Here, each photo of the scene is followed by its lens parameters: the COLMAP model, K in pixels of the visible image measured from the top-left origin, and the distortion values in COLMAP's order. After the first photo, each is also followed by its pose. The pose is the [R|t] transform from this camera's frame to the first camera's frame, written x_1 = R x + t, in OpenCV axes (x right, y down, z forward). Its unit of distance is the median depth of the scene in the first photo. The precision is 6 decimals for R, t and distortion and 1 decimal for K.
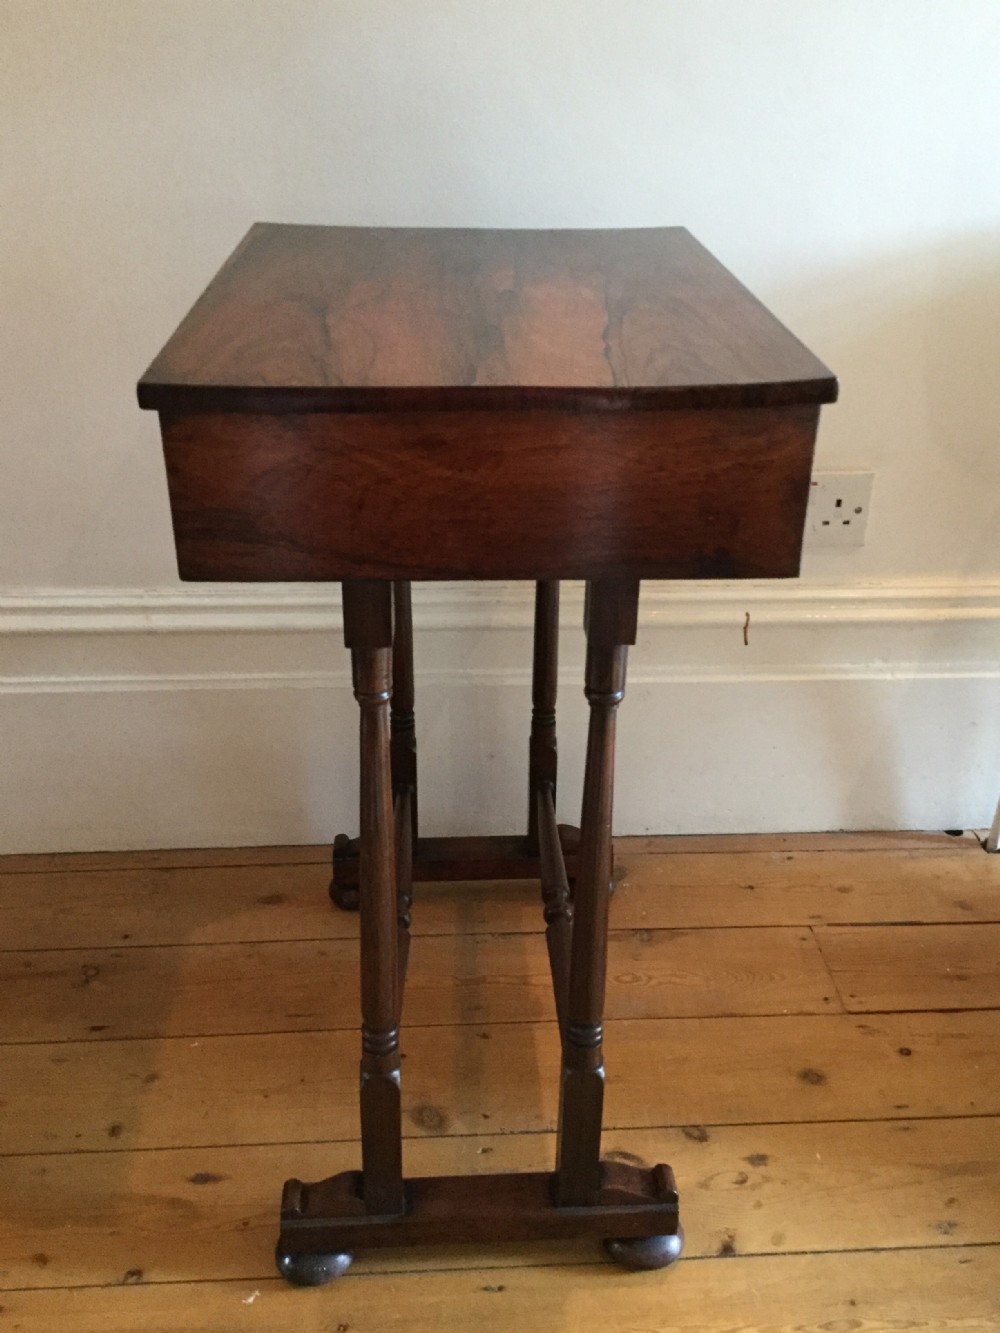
lens RADIAL K [[1357.6, 0, 507.1], [0, 1357.6, 644.8], [0, 0, 1]] dist [0.036876, 0.000000]
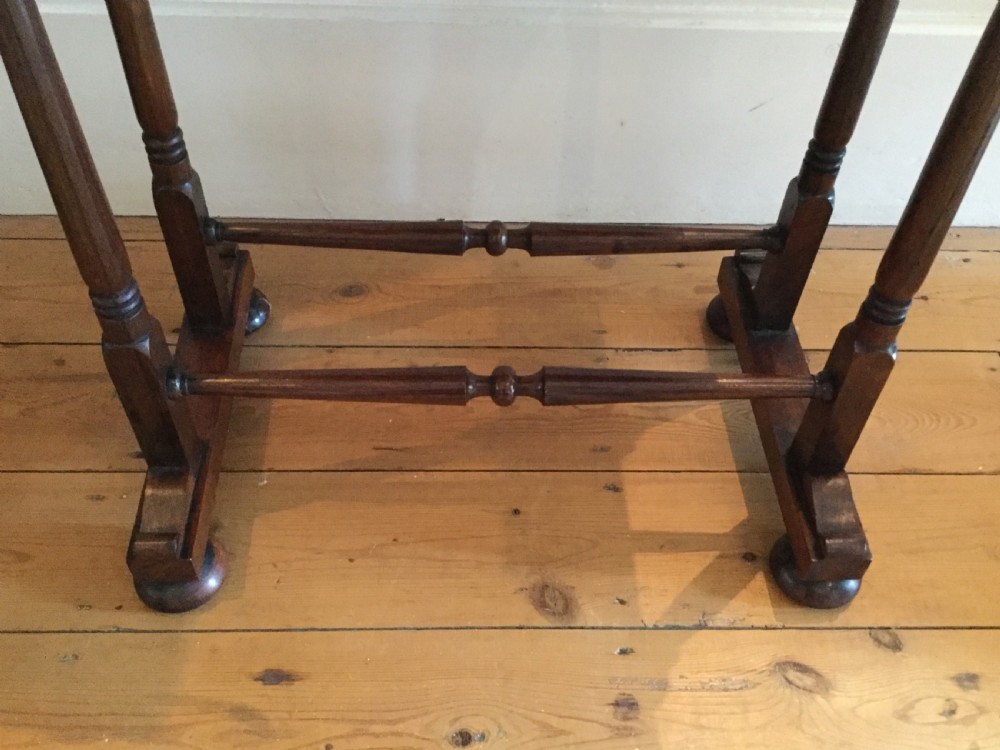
lens RADIAL K [[1018.5, 0, 509.2], [0, 1018.5, 390.9], [0, 0, 1]] dist [0.036876, 0.000000]
pose [[0.998894, 0.046532, -0.006704, -0.078137], [-0.040487, 0.923936, 0.380398, 0.002858], [0.023895, -0.379706, 0.924799, 0.450021]]
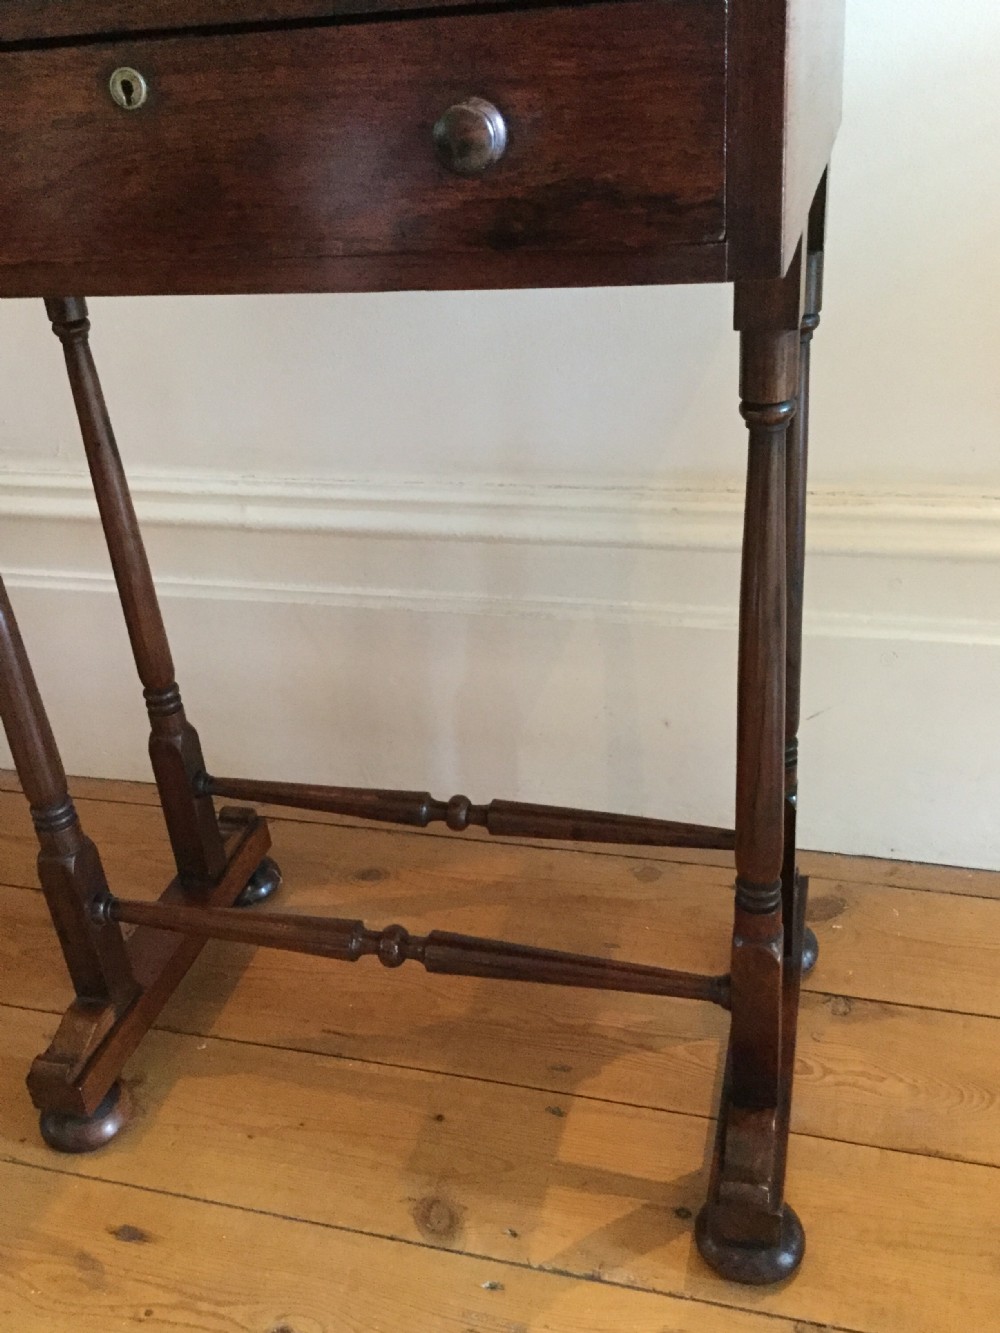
lens RADIAL K [[1357.6, 0, 462.5], [0, 1357.6, 661.7], [0, 0, 1]] dist [0.036876, 0.000000]
pose [[0.927932, 0.084398, -0.363069, 0.174017], [-0.067513, 0.995974, 0.058970, 0.015058], [0.366584, -0.030208, 0.929894, 0.324614]]
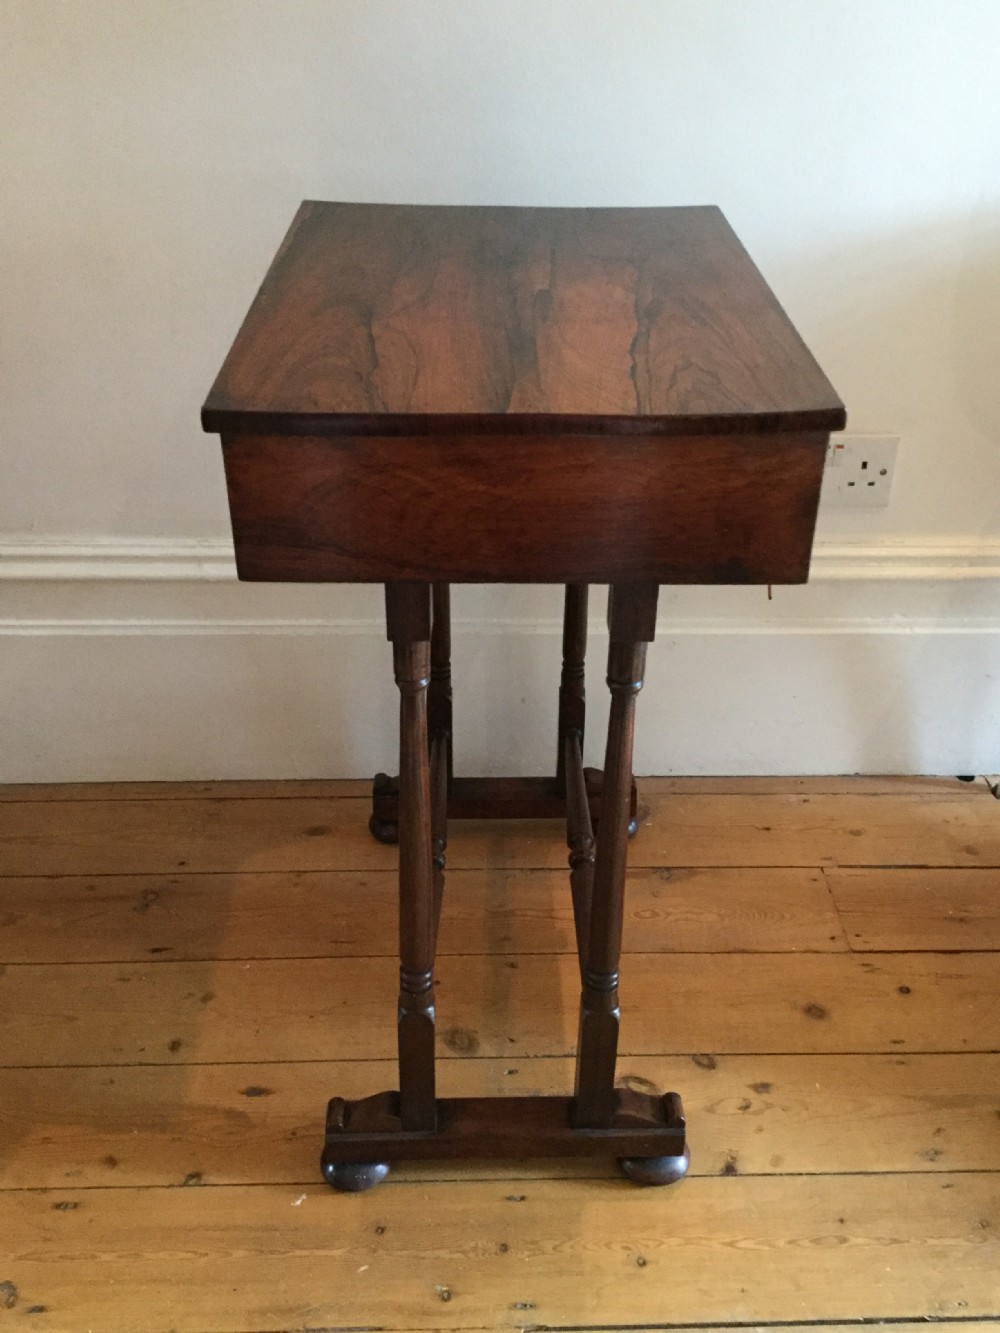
lens RADIAL K [[1357.6, 0, 500.6], [0, 1357.6, 646.6], [0, 0, 1]] dist [0.036876, 0.000000]
pose [[0.999350, 0.017069, -0.031763, 0.004080], [-0.014426, 0.996557, 0.081643, -0.052430], [0.033047, -0.081131, 0.996155, -0.053649]]
